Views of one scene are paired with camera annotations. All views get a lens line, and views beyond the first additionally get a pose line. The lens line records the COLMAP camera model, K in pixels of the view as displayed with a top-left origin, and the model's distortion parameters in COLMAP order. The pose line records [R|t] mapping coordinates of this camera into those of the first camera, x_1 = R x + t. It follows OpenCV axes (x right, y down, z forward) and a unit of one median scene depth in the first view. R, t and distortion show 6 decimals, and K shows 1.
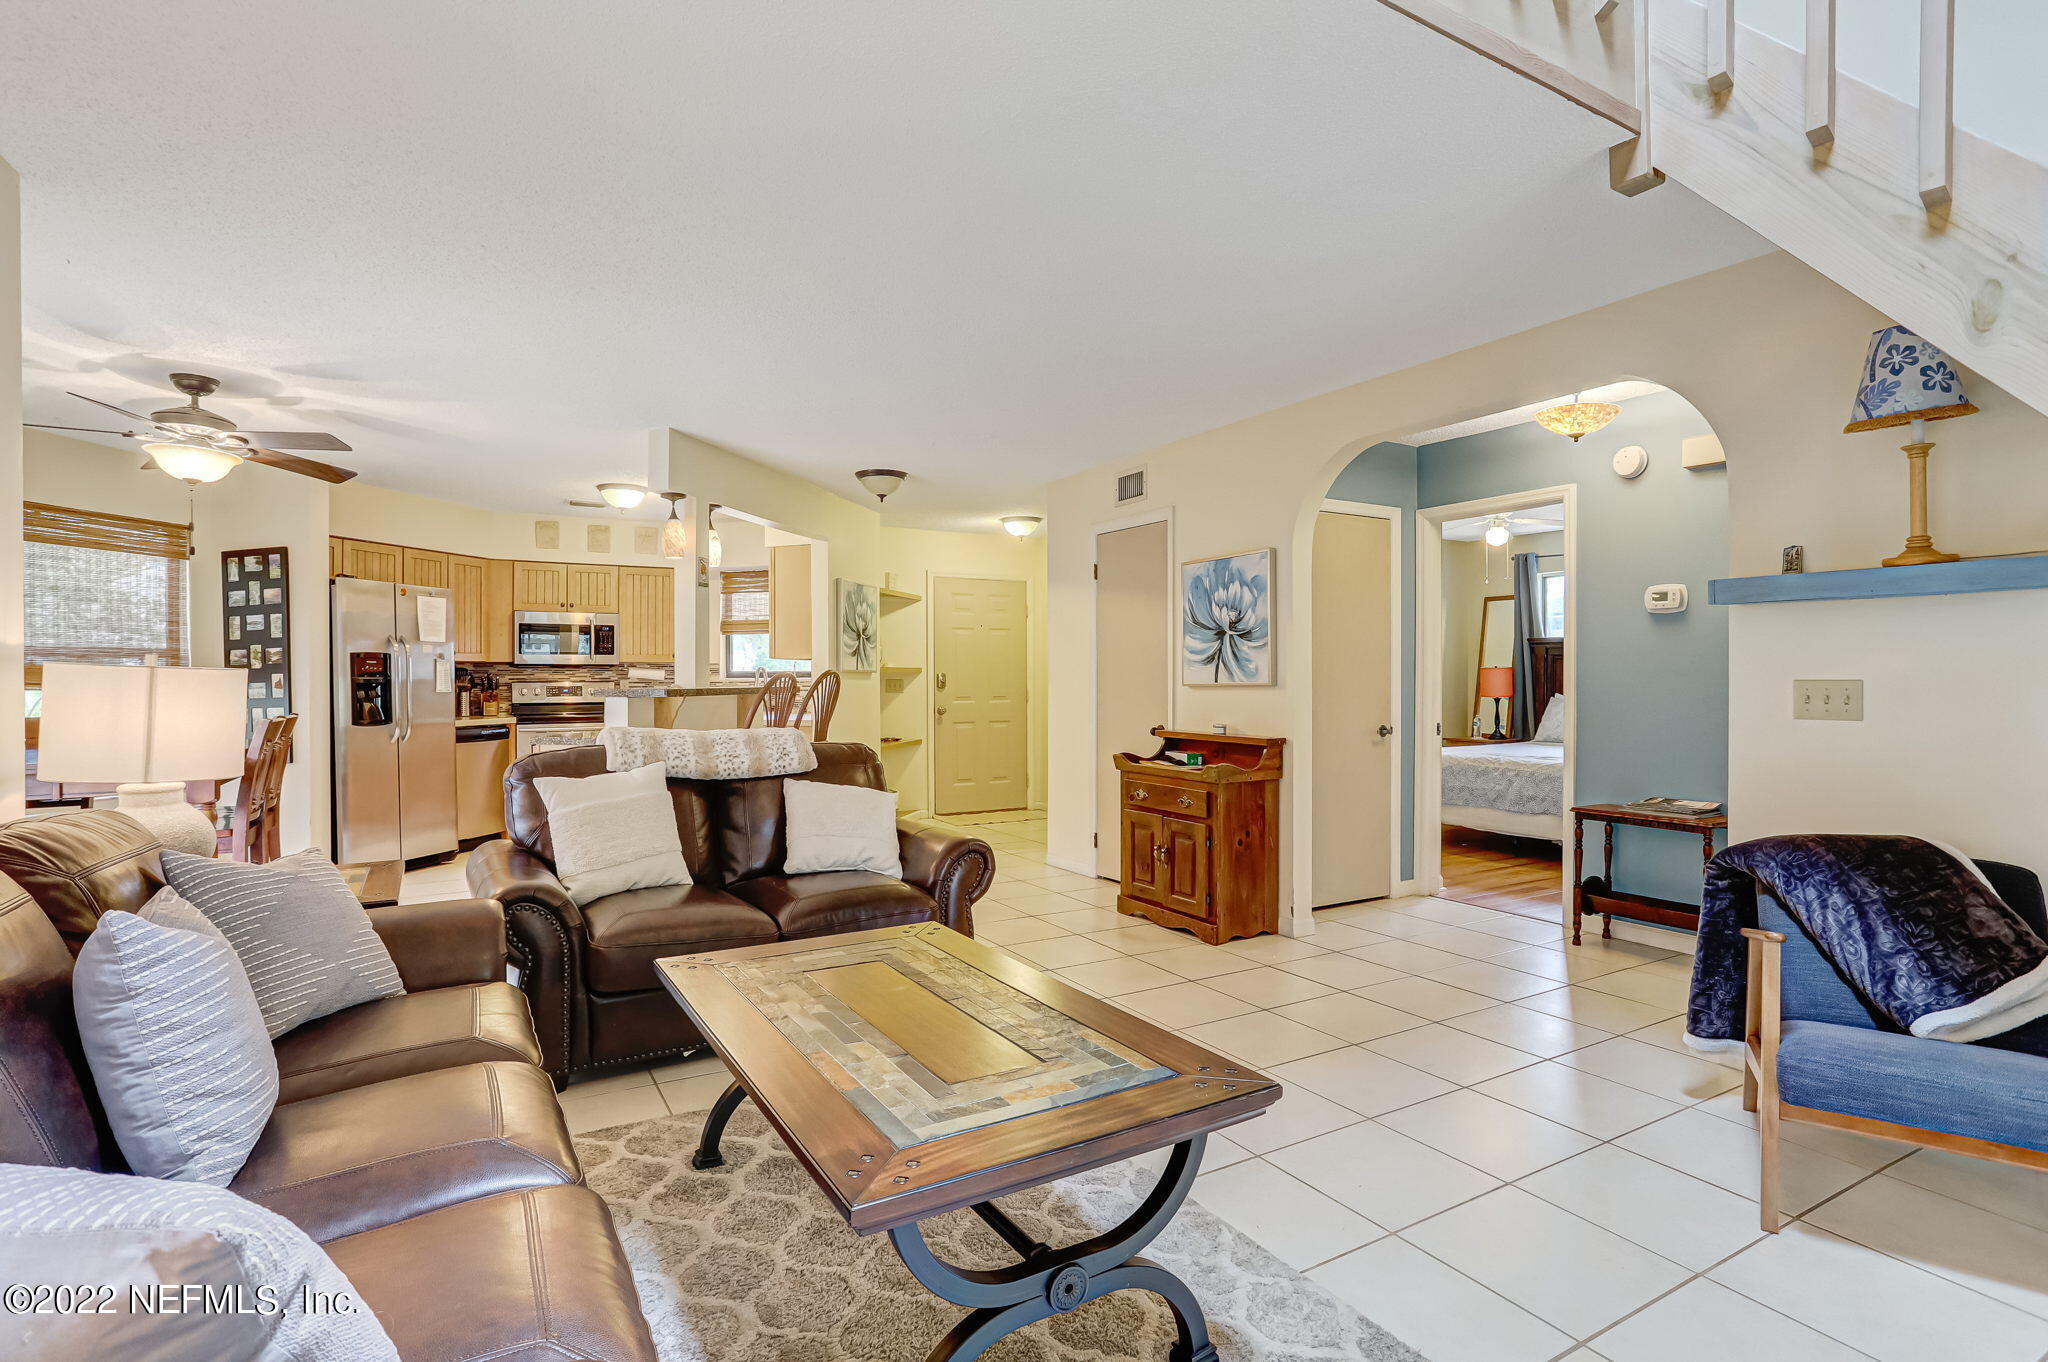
lens RADIAL K [[983.7, 0, 1010.6], [0, 983.7, 682.0], [0, 0, 1]] dist [-0.006834, 0.001903]
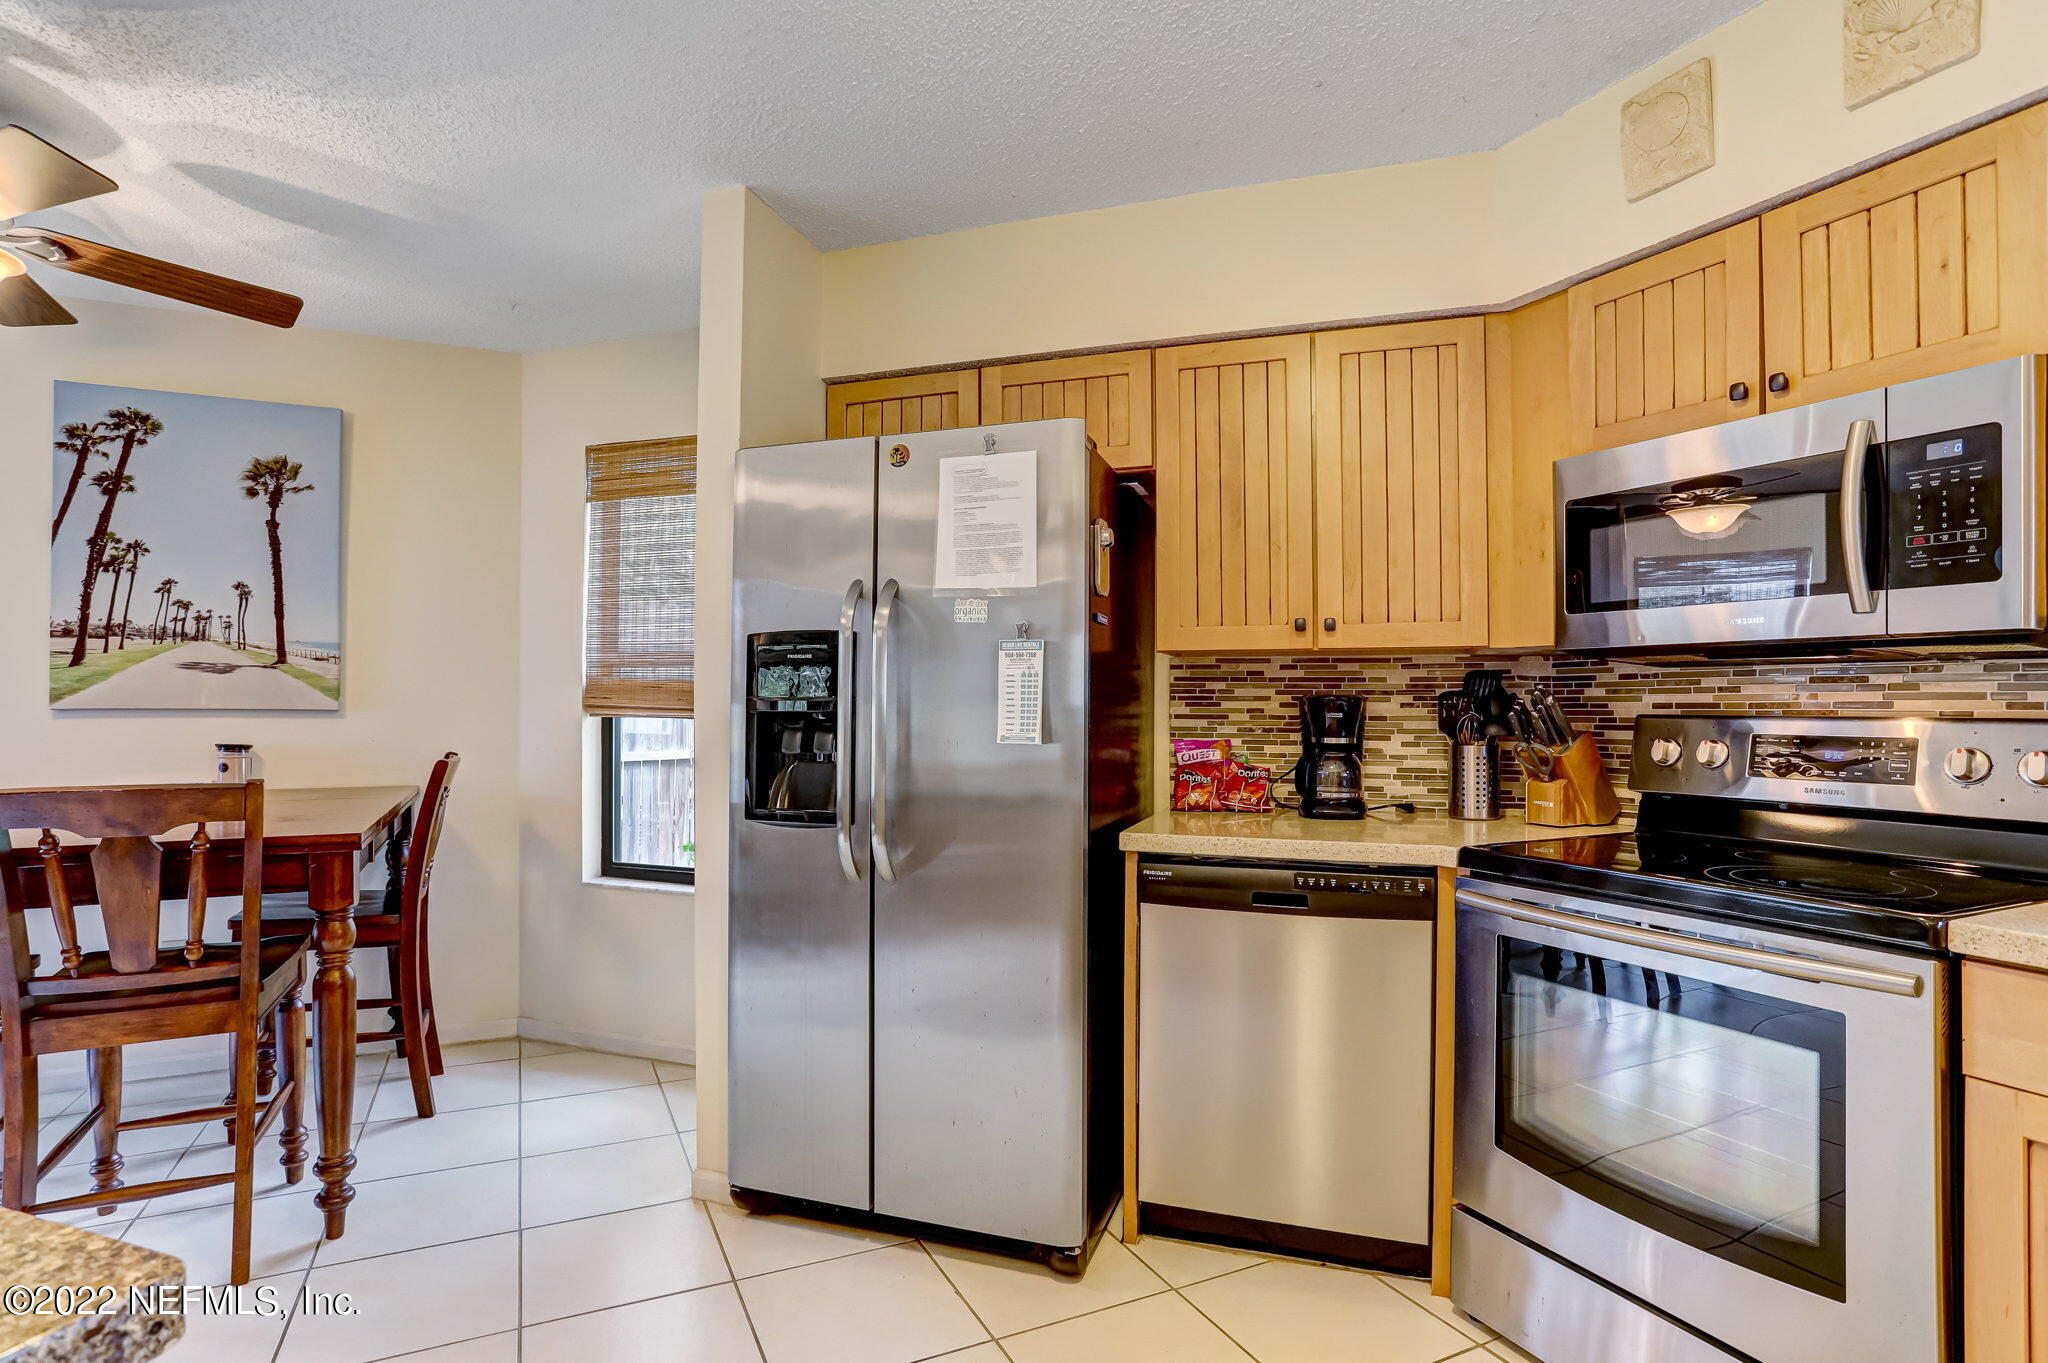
lens RADIAL K [[983.7, 0, 1025.5], [0, 983.7, 683.8], [0, 0, 1]] dist [-0.006834, 0.001903]
pose [[-0.047916, -0.019891, -0.998653, -0.326270], [-0.009798, 0.999763, -0.019443, -0.003066], [0.998803, 0.008853, -0.048100, 1.296722]]
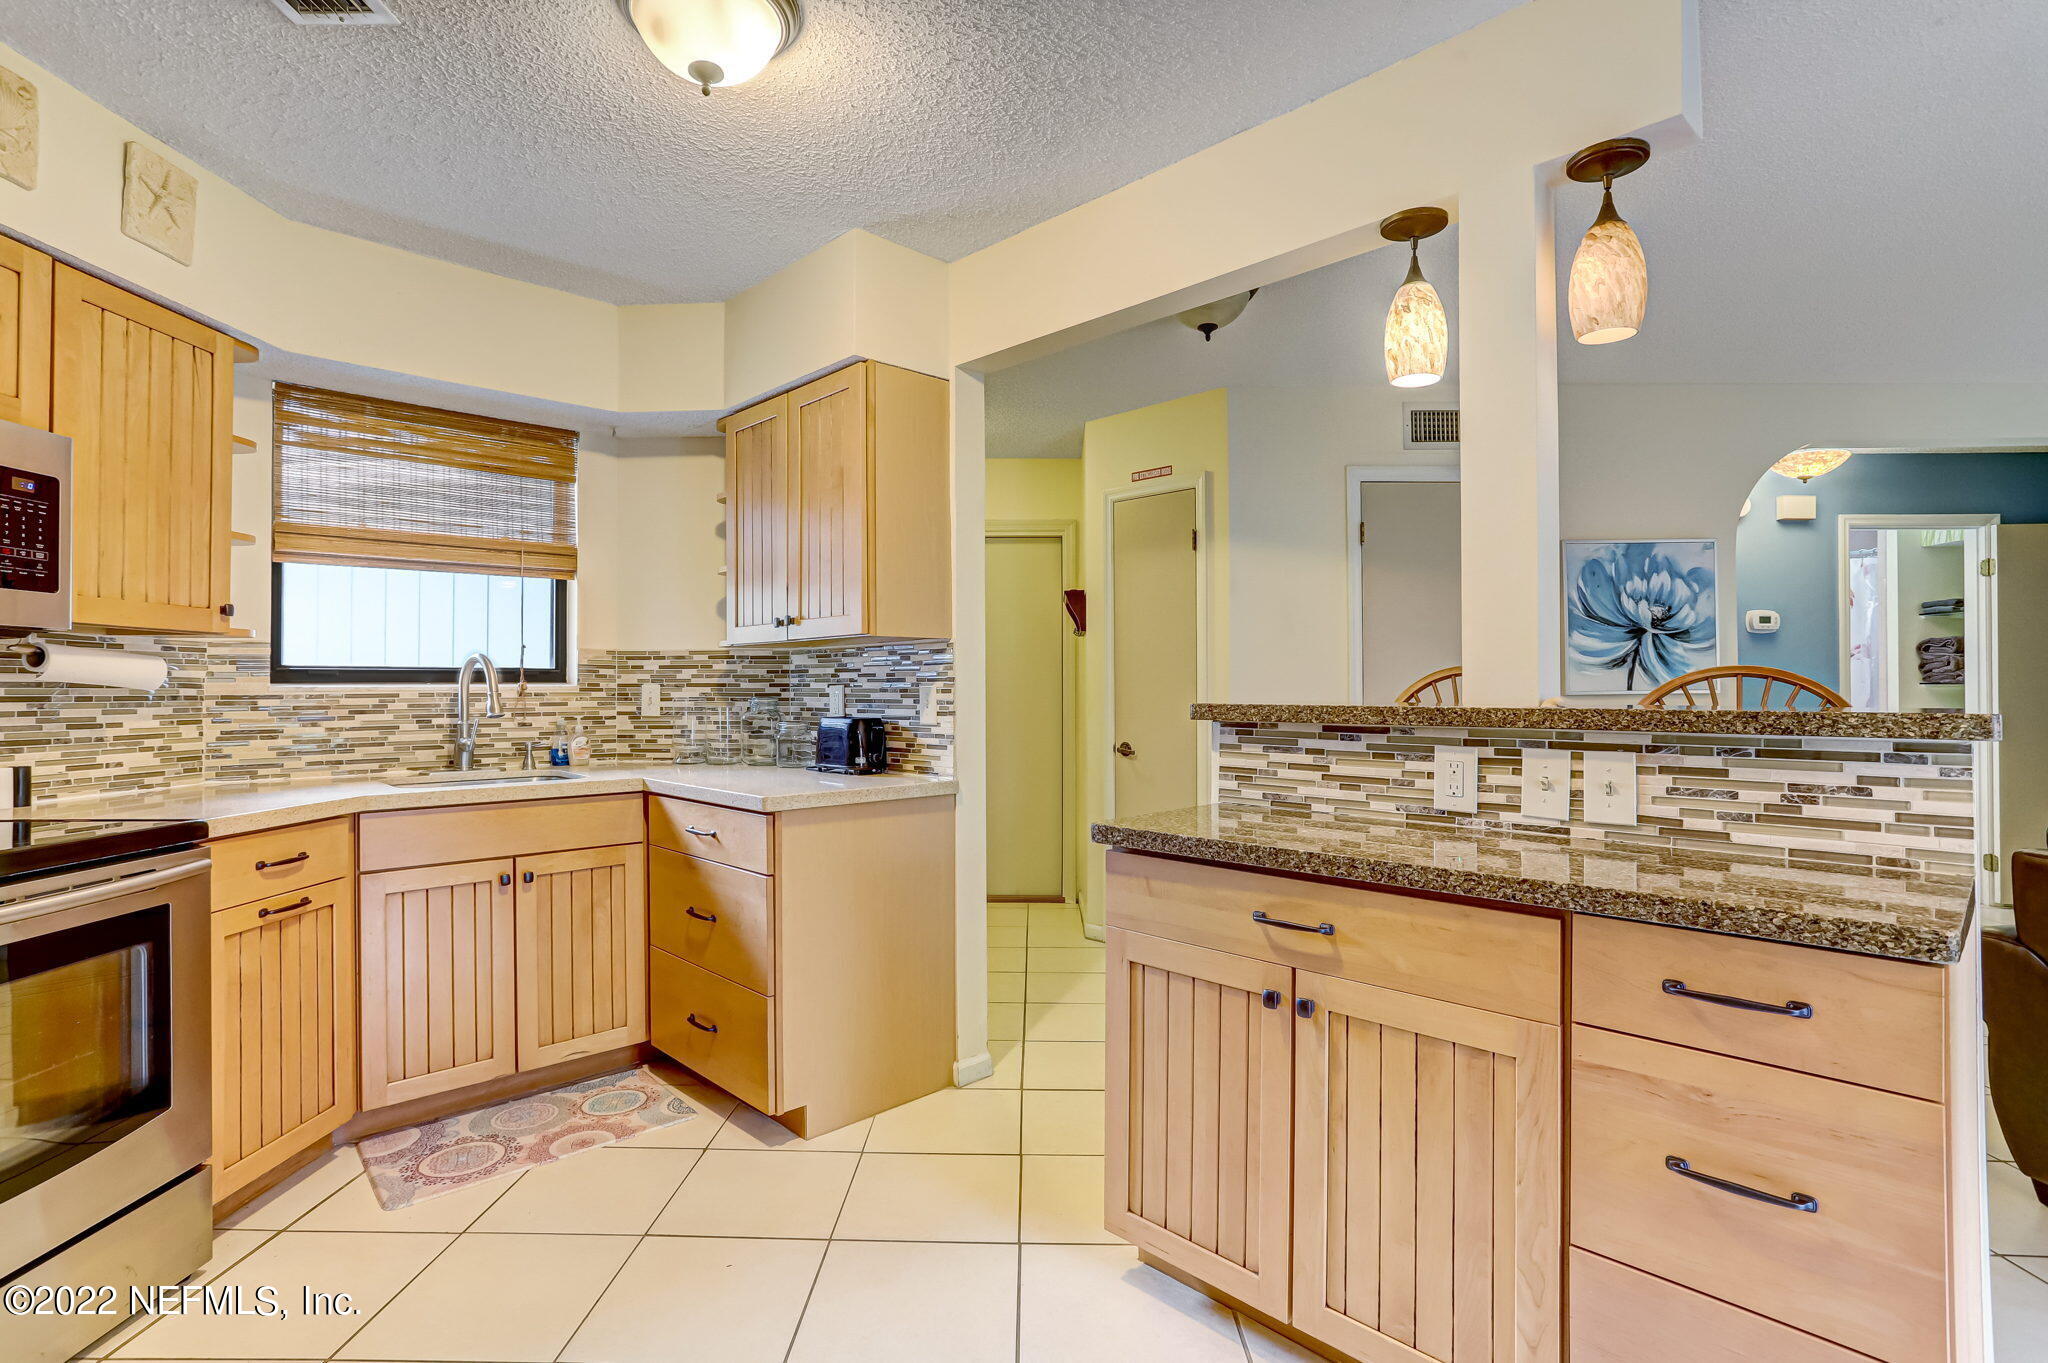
lens RADIAL K [[983.7, 0, 1025.8], [0, 983.7, 681.4], [0, 0, 1]] dist [-0.006834, 0.001903]
pose [[0.516167, 0.006678, 0.856462, -0.773302], [0.003601, 0.999944, -0.009968, -0.000667], [-0.856480, 0.008230, 0.516114, 1.021068]]
